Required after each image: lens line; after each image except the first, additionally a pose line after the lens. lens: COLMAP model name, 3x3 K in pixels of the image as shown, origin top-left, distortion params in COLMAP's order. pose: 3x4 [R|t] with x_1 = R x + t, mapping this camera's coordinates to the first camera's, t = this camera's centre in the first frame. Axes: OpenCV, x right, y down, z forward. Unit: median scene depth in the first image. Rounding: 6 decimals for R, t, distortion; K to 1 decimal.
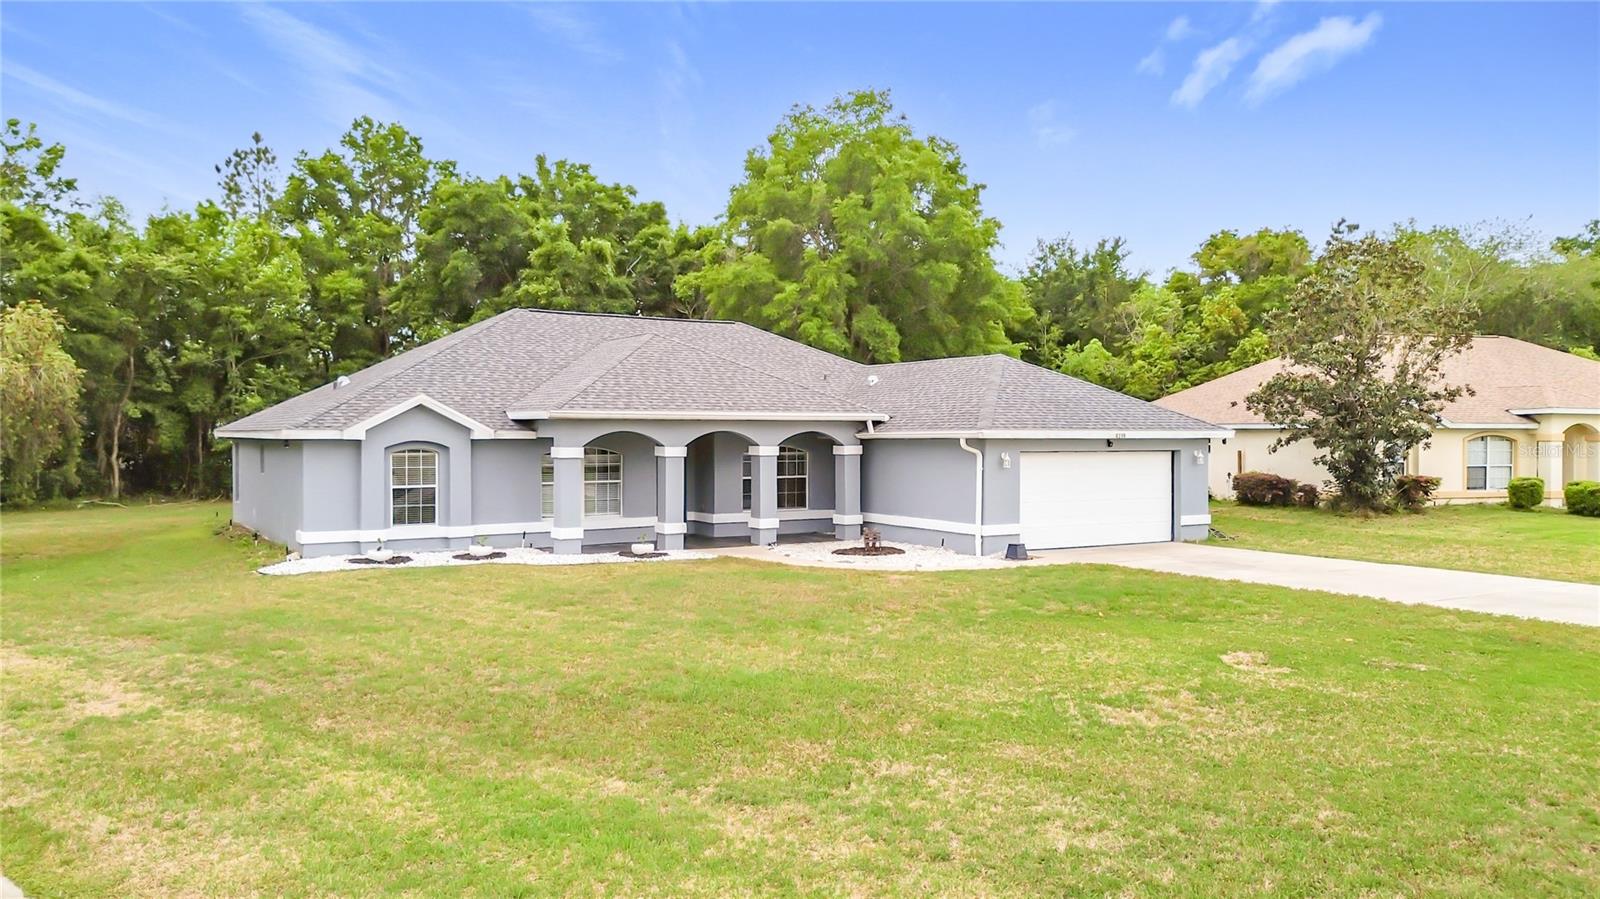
lens RADIAL K [[1186.9, 0, 800.0], [0, 1186.9, 449.5], [0, 0, 1]] dist [0.062410, -0.001462]
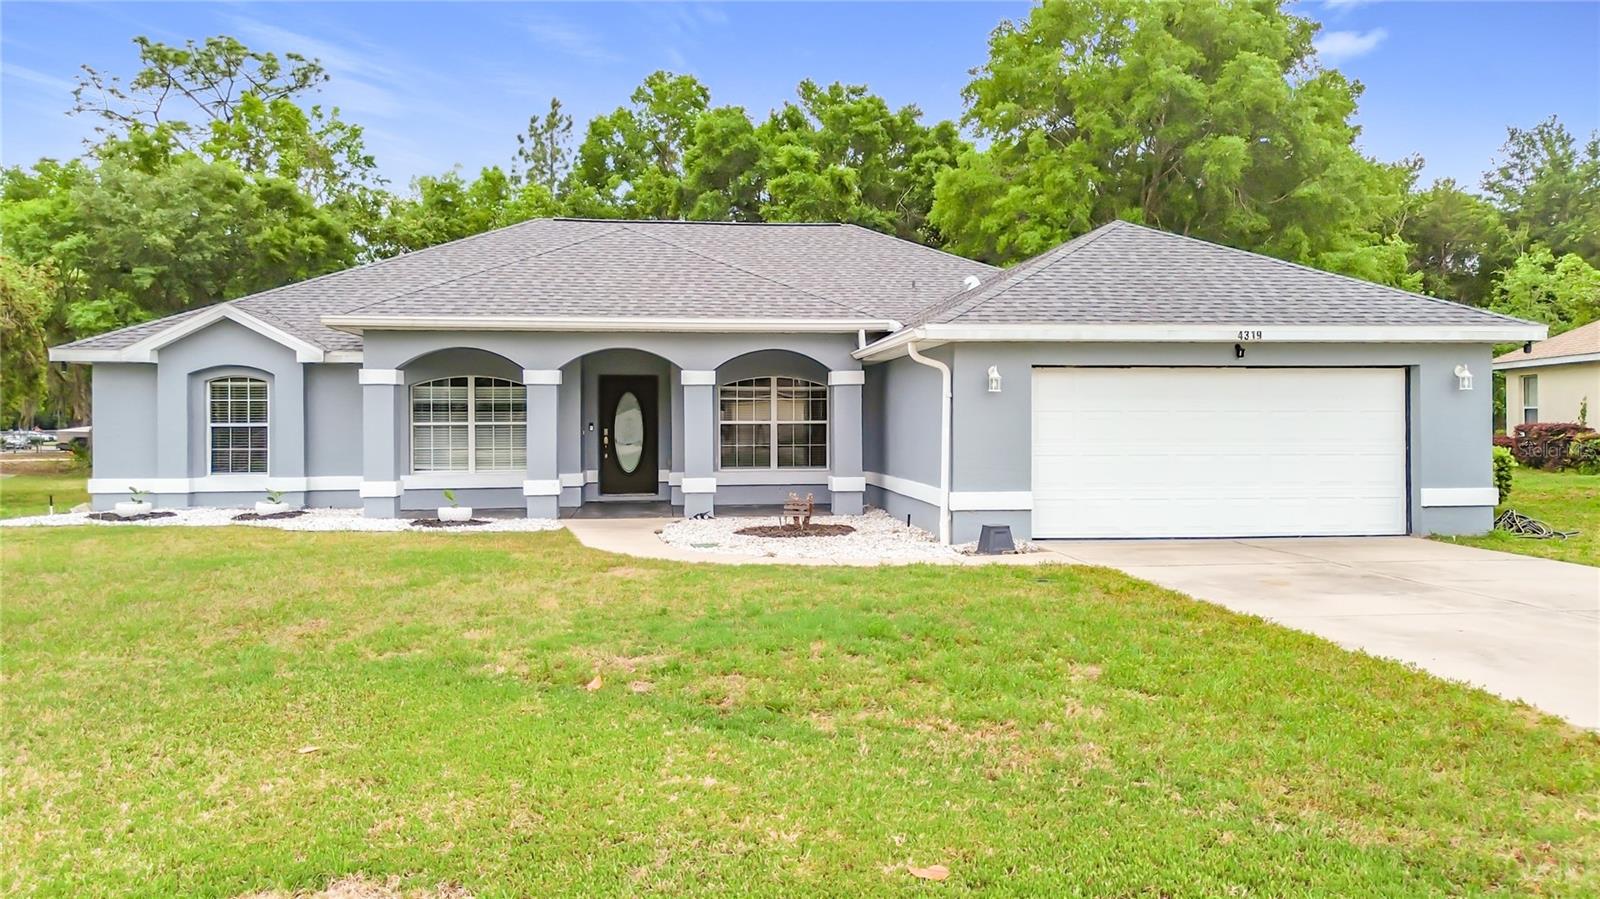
lens RADIAL K [[1156.1, 0, 800.0], [0, 1156.1, 449.5], [0, 0, 1]] dist [0.024880, -0.047100]
pose [[0.898115, 0.007010, -0.439704, 0.303424], [-0.001609, 0.999919, 0.012655, 0.032400], [0.439757, -0.010658, 0.898054, 0.415698]]
